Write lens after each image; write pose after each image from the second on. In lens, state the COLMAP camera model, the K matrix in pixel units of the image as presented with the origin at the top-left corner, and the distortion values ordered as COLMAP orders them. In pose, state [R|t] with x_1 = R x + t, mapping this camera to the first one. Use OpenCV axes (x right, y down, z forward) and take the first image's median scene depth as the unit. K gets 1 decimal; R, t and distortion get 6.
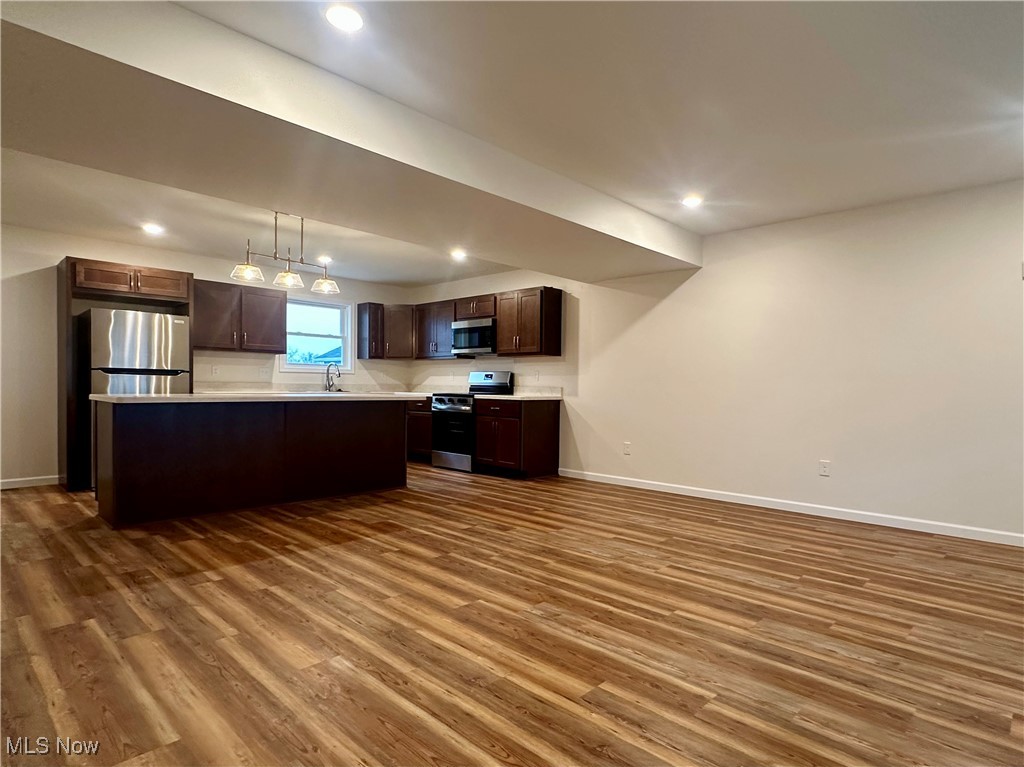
lens RADIAL K [[557.7, 0, 558.2], [0, 557.7, 399.9], [0, 0, 1]] dist [0.001983, 0.001627]
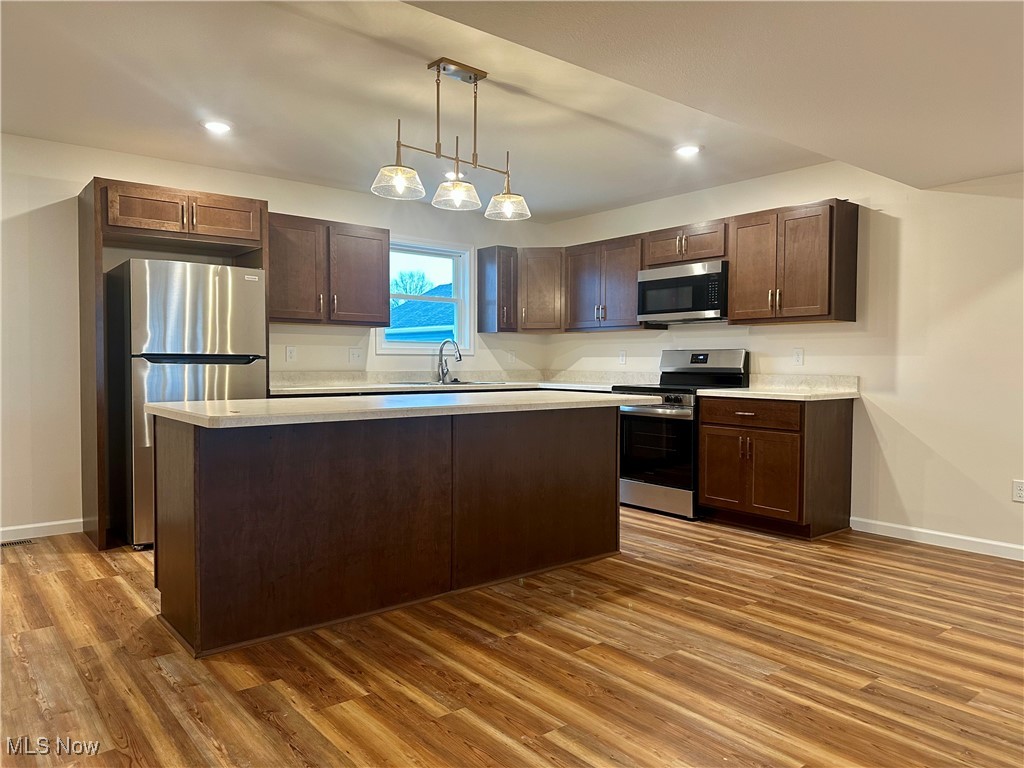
lens RADIAL K [[718.4, 0, 517.5], [0, 718.4, 387.2], [0, 0, 1]] dist [0.063731, -0.072843]
pose [[0.986957, -0.004110, -0.160932, -0.269599], [0.005717, 0.999938, 0.009521, -0.025229], [0.160883, -0.010317, 0.986920, 0.257217]]
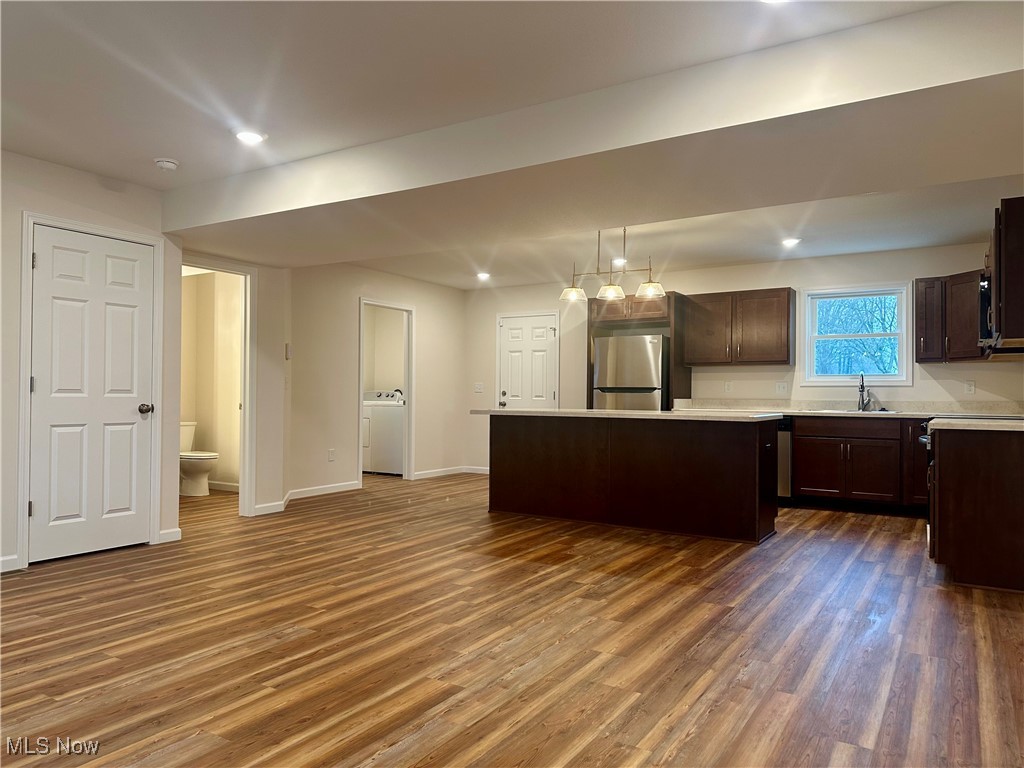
lens RADIAL K [[694.5, 0, 513.8], [0, 694.5, 385.3], [0, 0, 1]] dist [0.065154, -0.068223]
pose [[0.182664, -0.024684, -0.982865, 0.602130], [-0.026824, 0.999188, -0.030079, -0.012730], [0.982809, 0.031859, 0.181854, 0.545788]]
